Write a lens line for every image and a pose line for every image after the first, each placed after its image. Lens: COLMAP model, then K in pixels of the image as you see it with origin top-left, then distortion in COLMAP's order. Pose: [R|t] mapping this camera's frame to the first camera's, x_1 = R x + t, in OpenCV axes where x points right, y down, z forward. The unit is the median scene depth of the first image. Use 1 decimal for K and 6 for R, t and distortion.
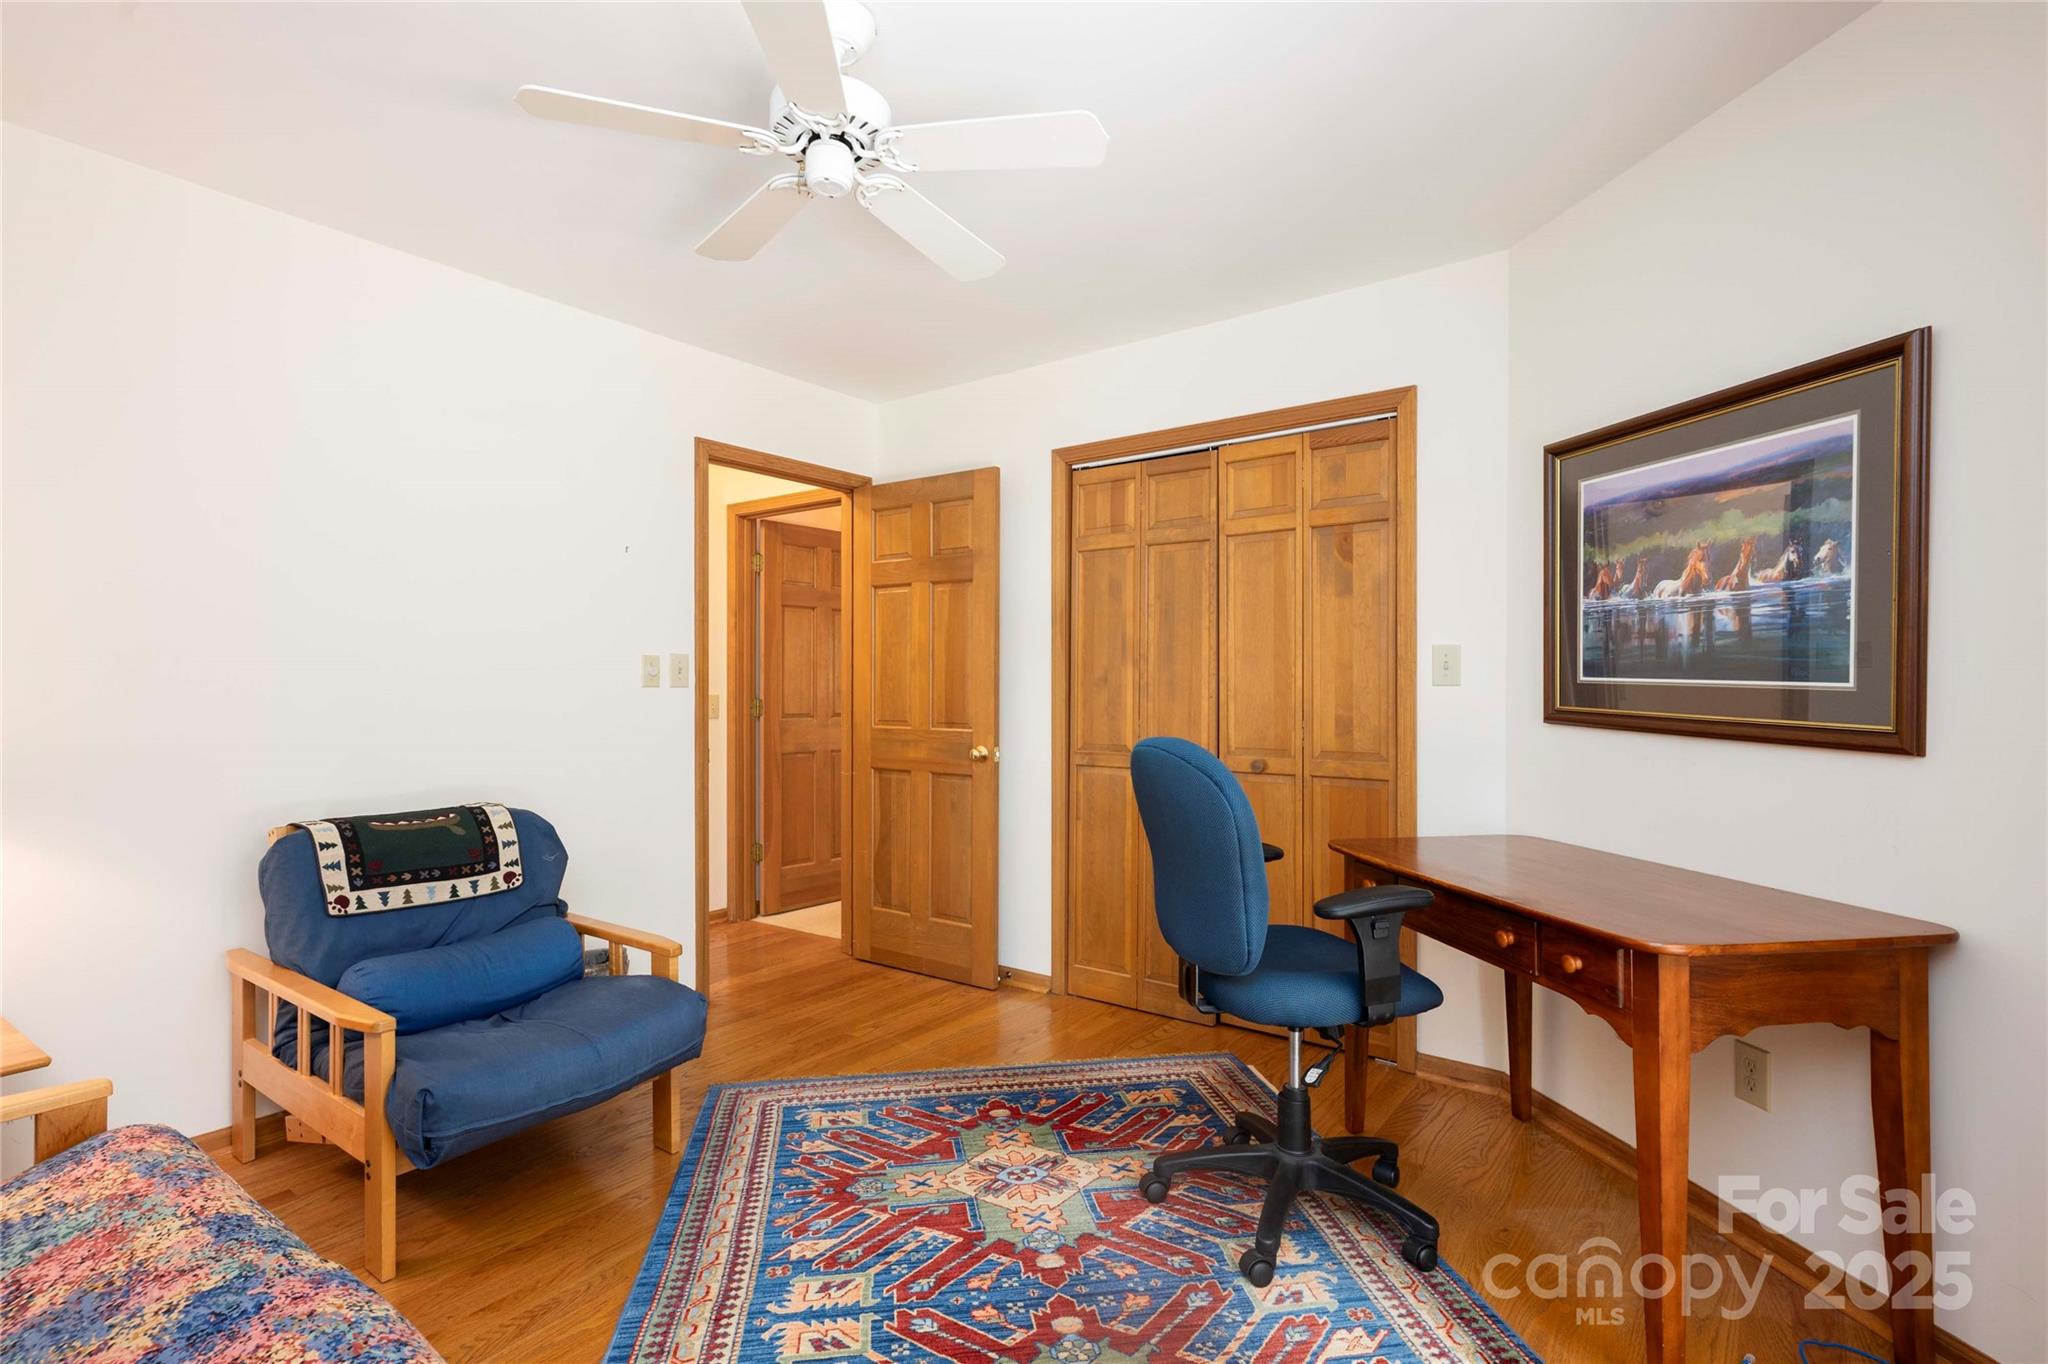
lens RADIAL K [[949.2, 0, 1028.8], [0, 949.2, 684.6], [0, 0, 1]] dist [-0.011820, 0.010763]
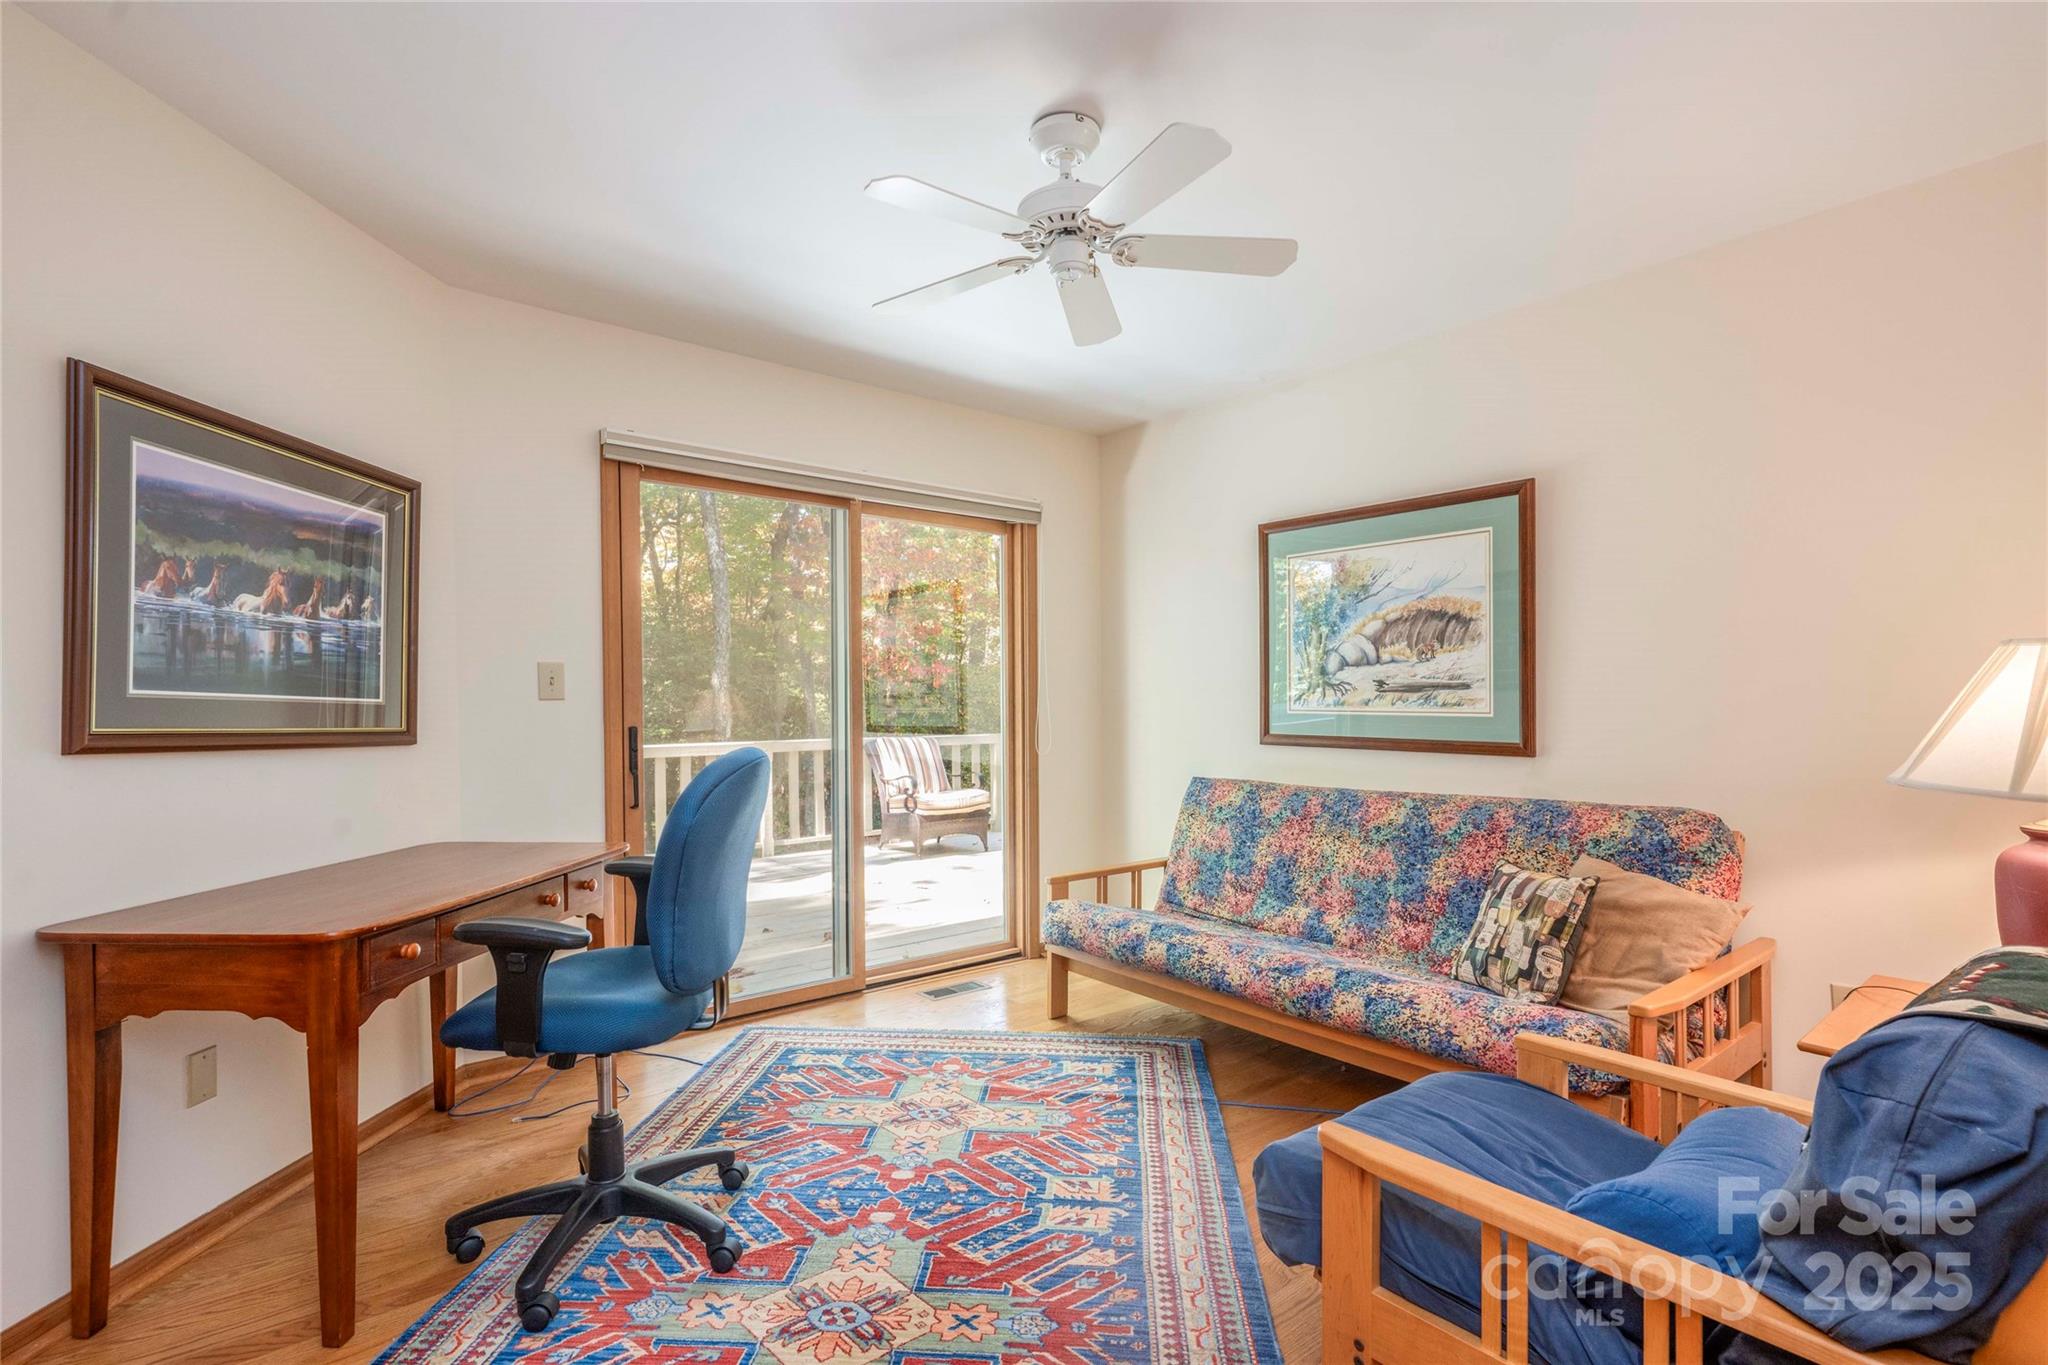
lens RADIAL K [[949.2, 0, 1028.8], [0, 949.2, 685.1], [0, 0, 1]] dist [-0.011820, 0.010763]
pose [[-0.967840, 0.007429, 0.251458, -0.395272], [0.002550, 0.999802, -0.019723, 0.006939], [-0.251555, -0.018448, -0.967667, 1.887509]]
